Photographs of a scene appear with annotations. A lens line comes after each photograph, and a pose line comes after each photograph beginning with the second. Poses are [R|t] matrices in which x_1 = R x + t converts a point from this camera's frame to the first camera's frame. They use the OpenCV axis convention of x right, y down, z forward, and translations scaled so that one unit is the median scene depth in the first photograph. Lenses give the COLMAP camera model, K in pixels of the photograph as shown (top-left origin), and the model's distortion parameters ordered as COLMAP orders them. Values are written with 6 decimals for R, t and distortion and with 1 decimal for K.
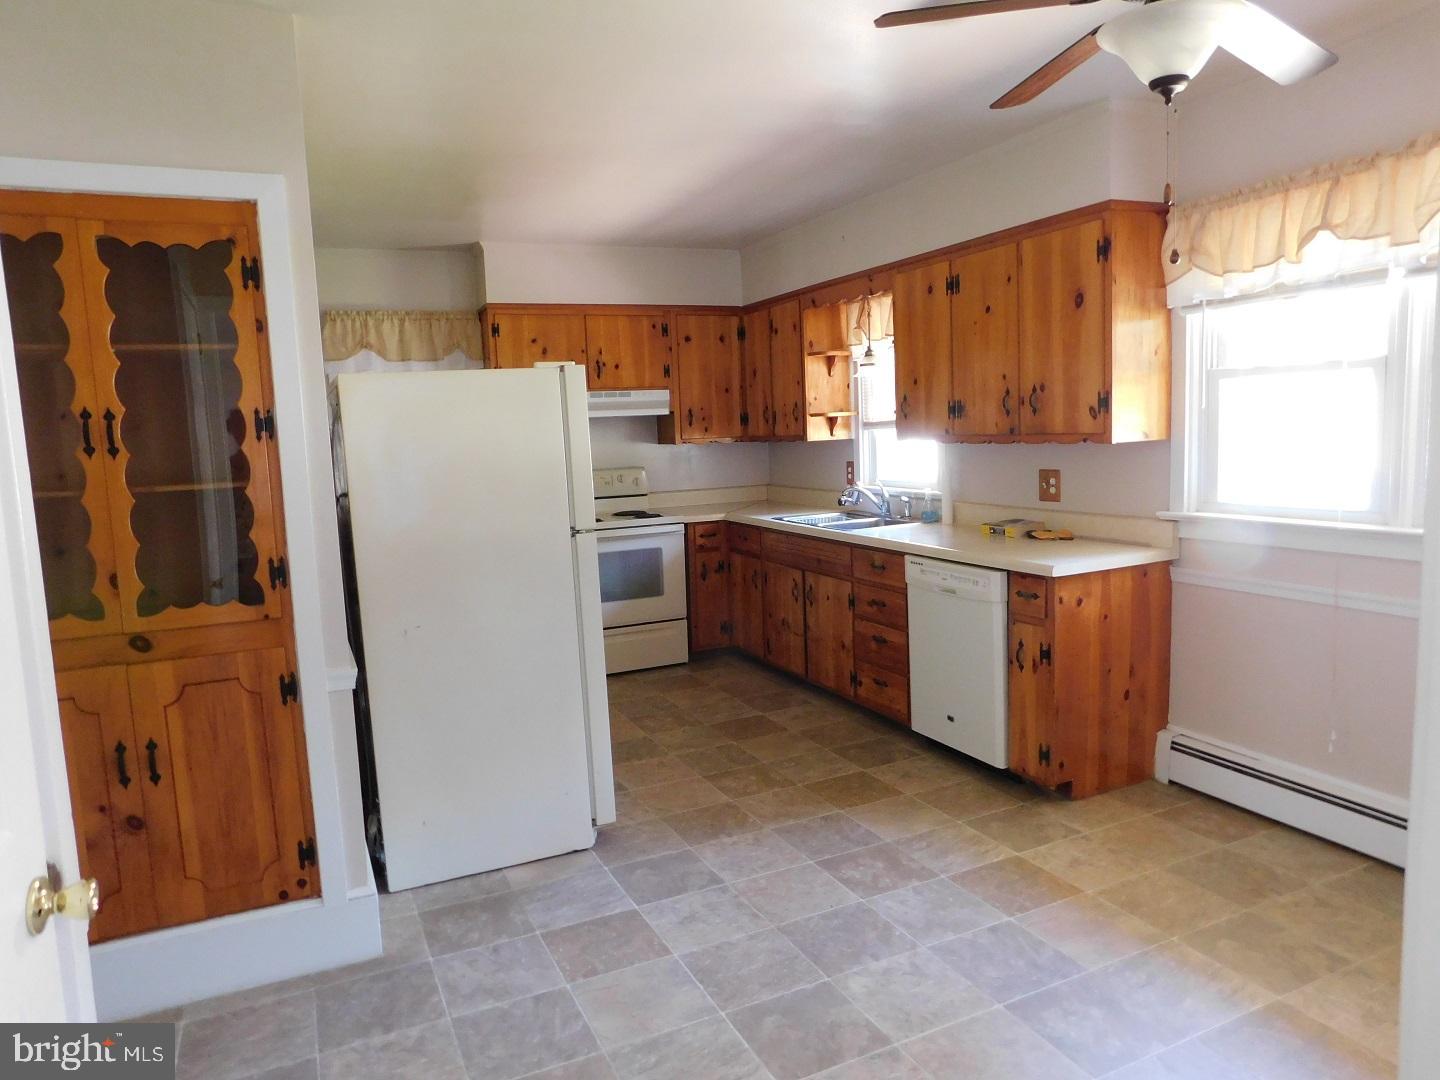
lens RADIAL K [[970.2, 0, 723.6], [0, 970.2, 547.5], [0, 0, 1]] dist [-0.040095, 0.032738]
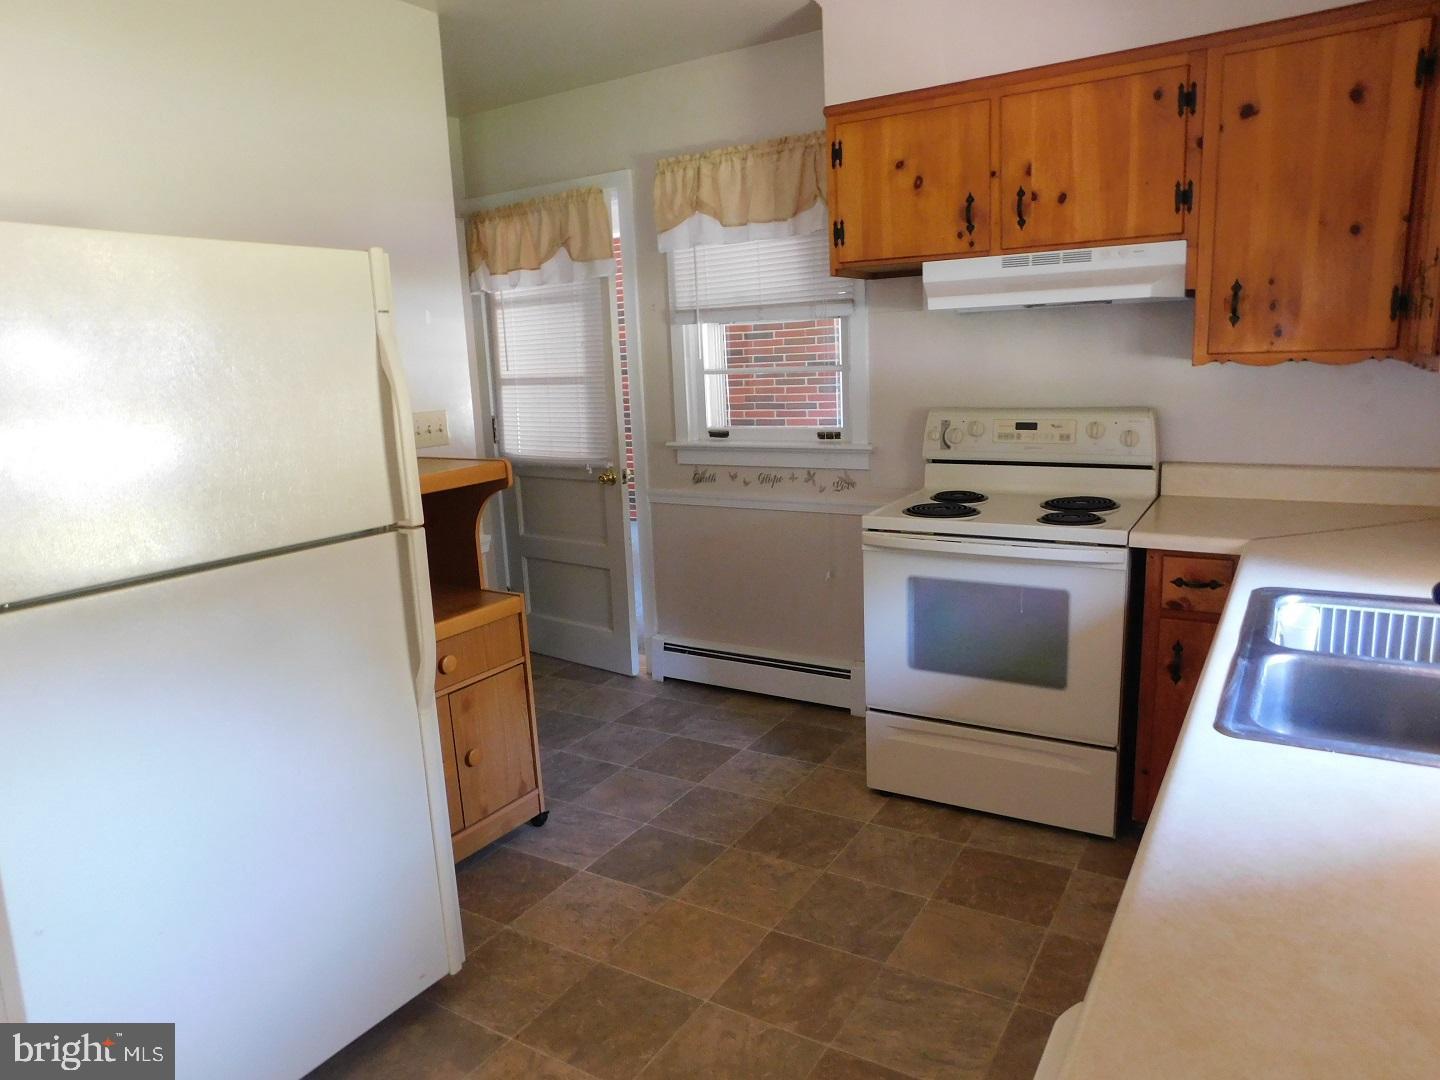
lens RADIAL K [[970.2, 0, 716.0], [0, 970.2, 536.2], [0, 0, 1]] dist [-0.040095, 0.032738]
pose [[0.547961, 0.174081, -0.818190, 0.216184], [-0.080659, 0.984544, 0.155456, -0.083883], [0.832606, -0.019190, 0.553533, 0.600720]]
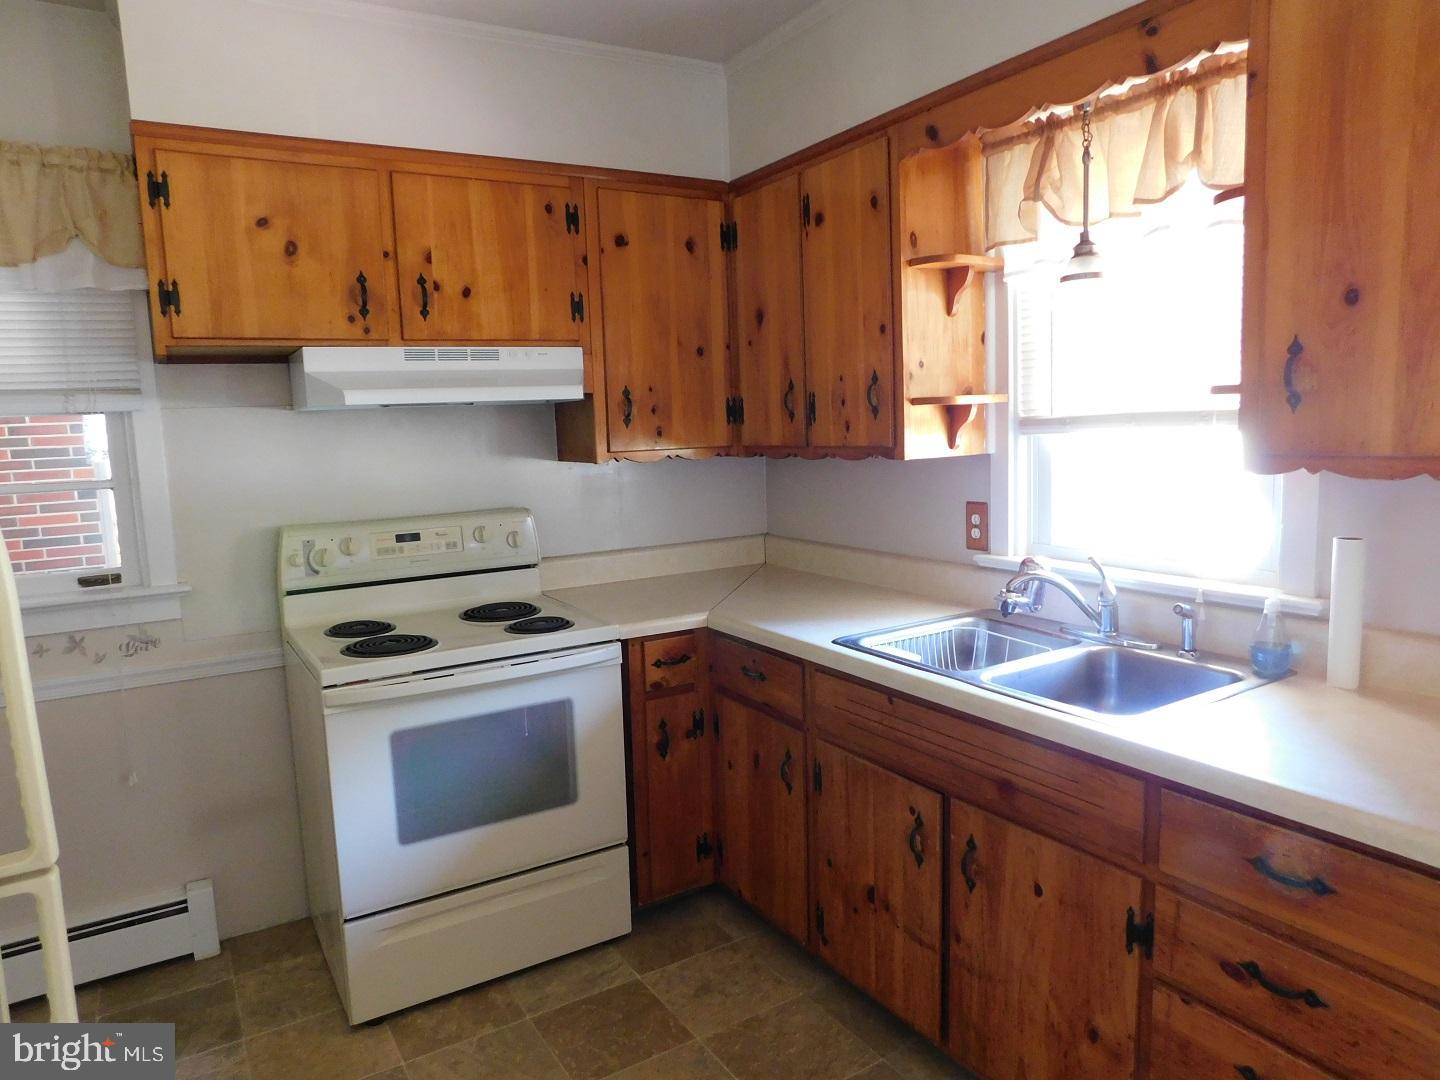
lens RADIAL K [[970.2, 0, 720.2], [0, 970.2, 542.5], [0, 0, 1]] dist [-0.040095, 0.032738]
pose [[0.993873, -0.010062, 0.110065, -0.044148], [0.010358, 0.999944, -0.002123, -0.069284], [-0.110037, 0.003250, 0.993922, 0.548550]]
